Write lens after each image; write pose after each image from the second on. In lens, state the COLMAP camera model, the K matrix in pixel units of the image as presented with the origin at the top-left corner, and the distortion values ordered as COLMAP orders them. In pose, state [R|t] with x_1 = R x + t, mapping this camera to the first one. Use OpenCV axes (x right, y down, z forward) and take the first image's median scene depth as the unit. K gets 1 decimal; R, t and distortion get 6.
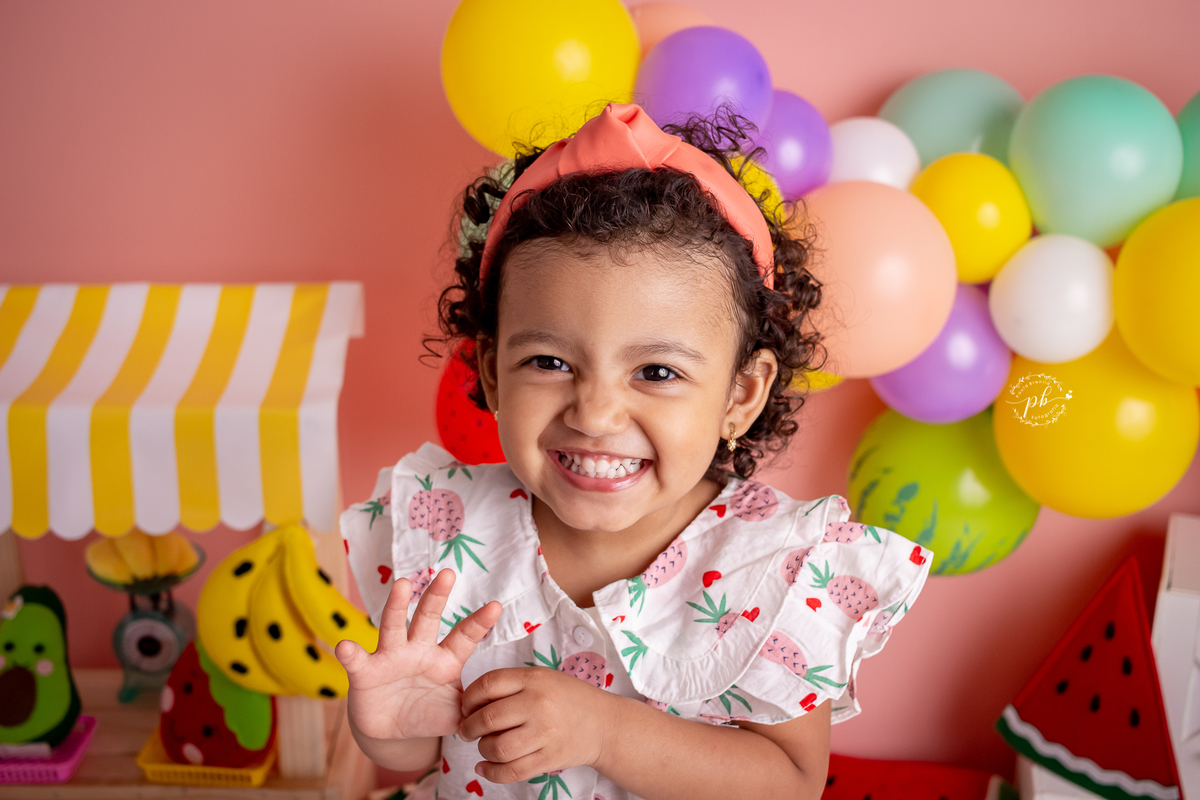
lens RADIAL K [[1409.3, 0, 599.0], [0, 1409.3, 418.3], [0, 0, 1]] dist [-0.080223, 0.000000]
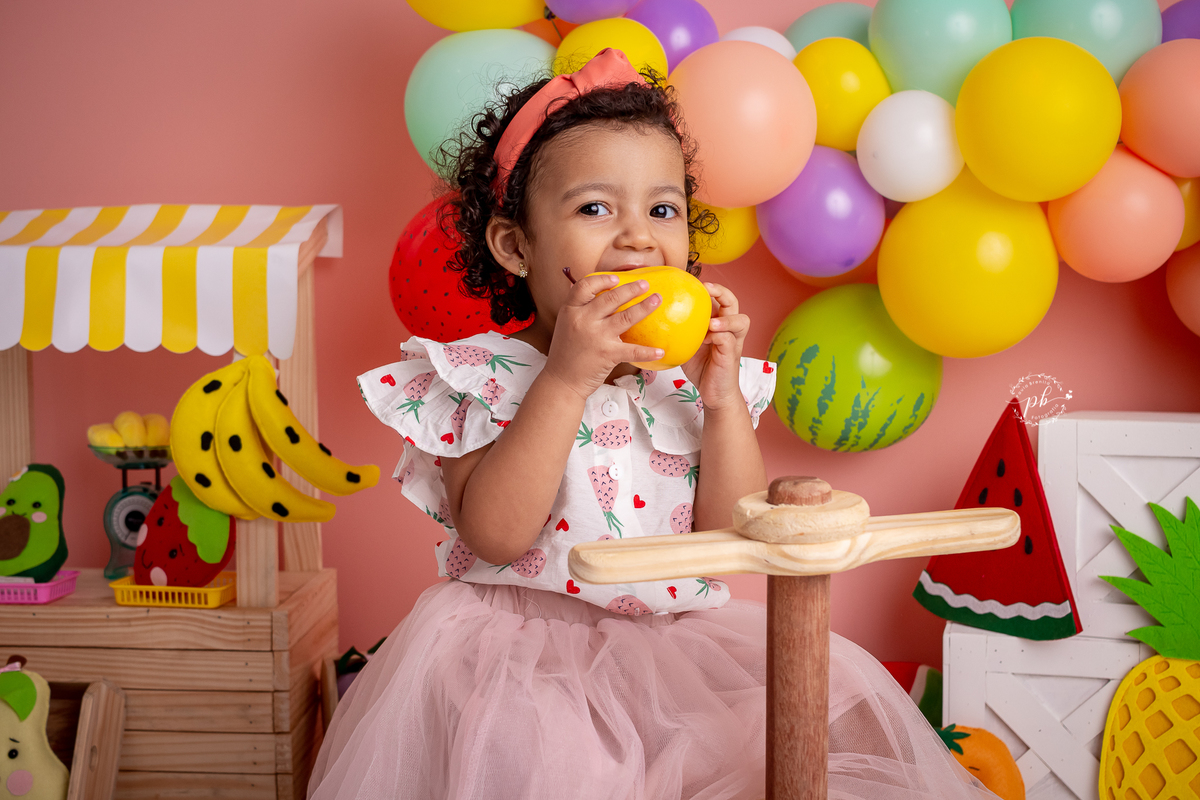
lens RADIAL K [[1409.3, 0, 596.2], [0, 1409.3, 403.2], [0, 0, 1]] dist [-0.080223, 0.000000]
pose [[0.997759, -0.006664, -0.066579, 0.126377], [-0.010983, 0.965220, -0.261207, 0.386304], [0.066004, 0.261353, 0.962984, -0.075342]]
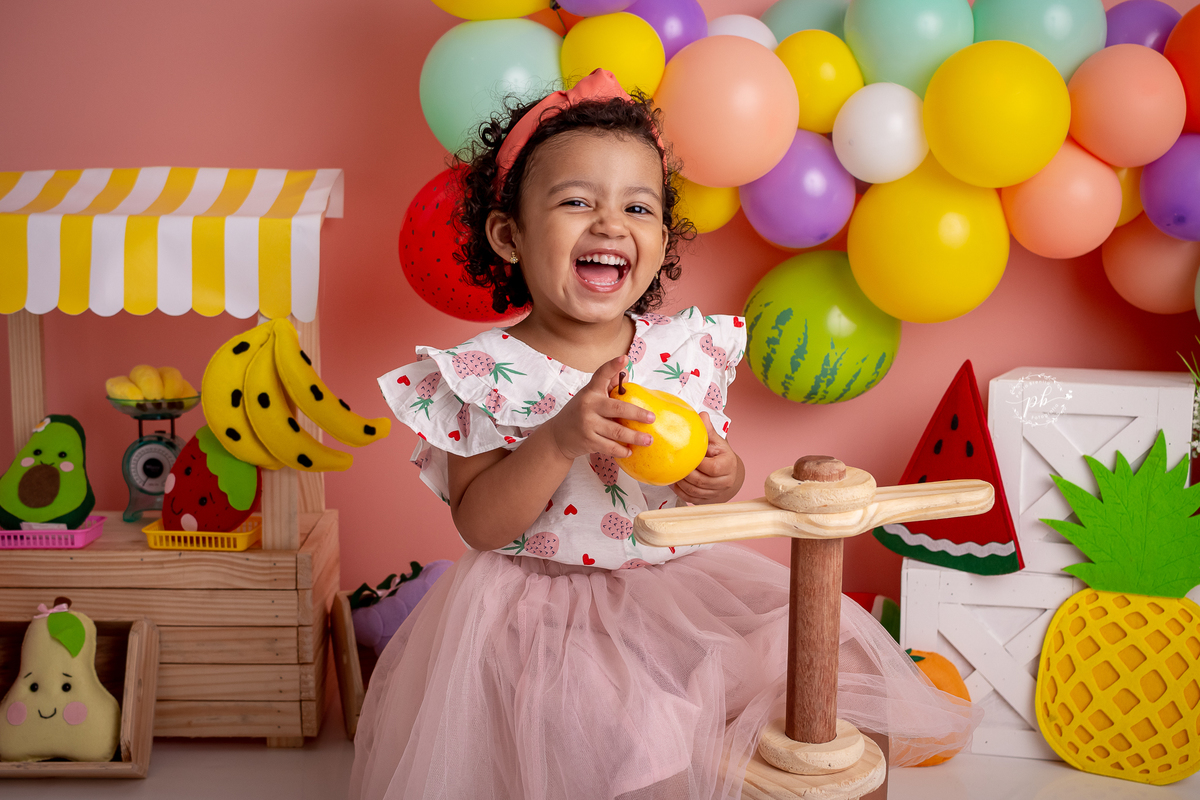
lens RADIAL K [[1477.8, 0, 596.8], [0, 1477.8, 405.6], [0, 0, 1]] dist [-0.086533, 0.000000]
pose [[0.999982, -0.002146, 0.005567, 0.049929], [0.003193, 0.980702, -0.195483, 0.382569], [-0.005040, 0.195498, 0.980691, -0.248163]]
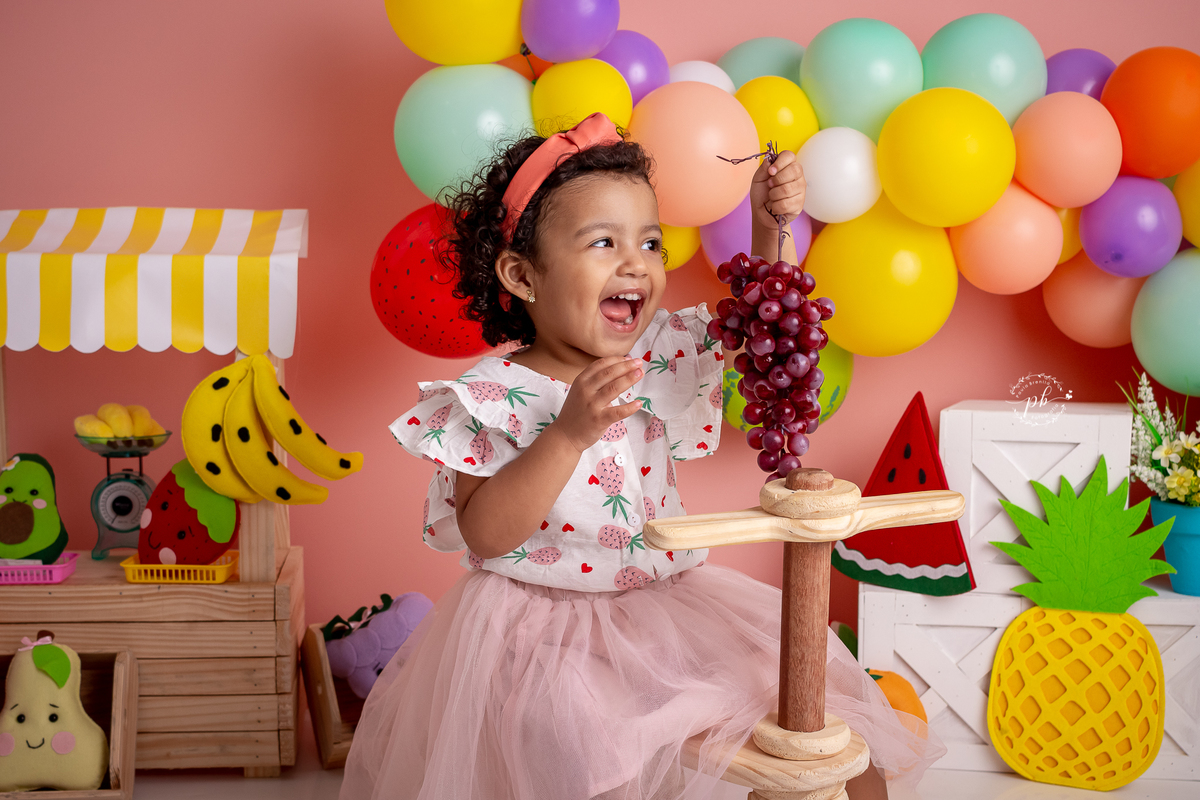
lens RADIAL K [[1569.0, 0, 597.2], [0, 1569.0, 458.8], [0, 0, 1]] dist [-0.087811, 0.000000]
pose [[0.997032, -0.011568, 0.076118, -0.020792], [0.026561, 0.979634, -0.199028, 0.429812], [-0.072265, 0.200459, 0.977033, -0.360616]]
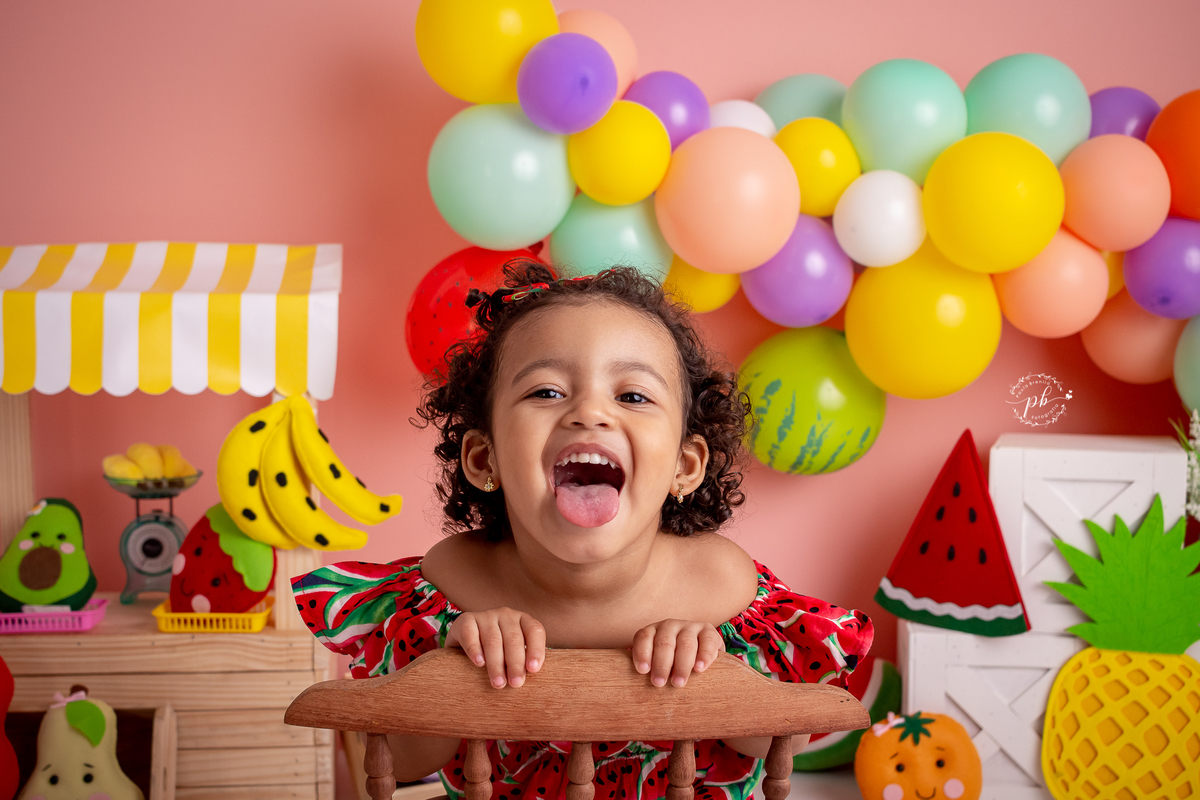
lens RADIAL K [[1477.8, 0, 603.9], [0, 1477.8, 402.4], [0, 0, 1]] dist [-0.086533, 0.000000]
pose [[0.995078, -0.012959, 0.098244, -0.072964], [0.035687, 0.971755, -0.233277, 0.368472], [-0.092447, 0.235634, 0.967435, -0.256127]]
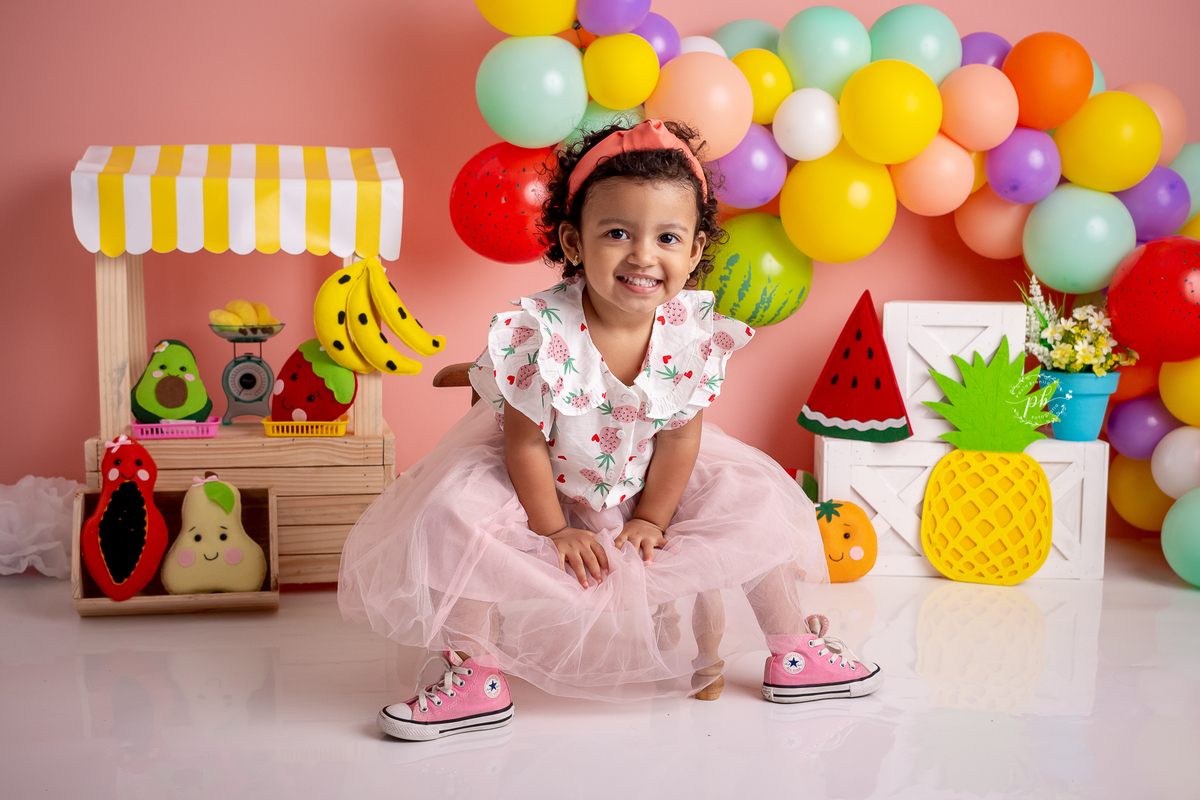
lens RADIAL K [[1477.8, 0, 616.1], [0, 1477.8, 432.0], [0, 0, 1]] dist [-0.086533, 0.000000]
pose [[0.983421, -0.022057, 0.179993, -0.236151], [0.055721, 0.981311, -0.184185, 0.569988], [-0.172567, 0.191161, 0.966270, -0.627012]]
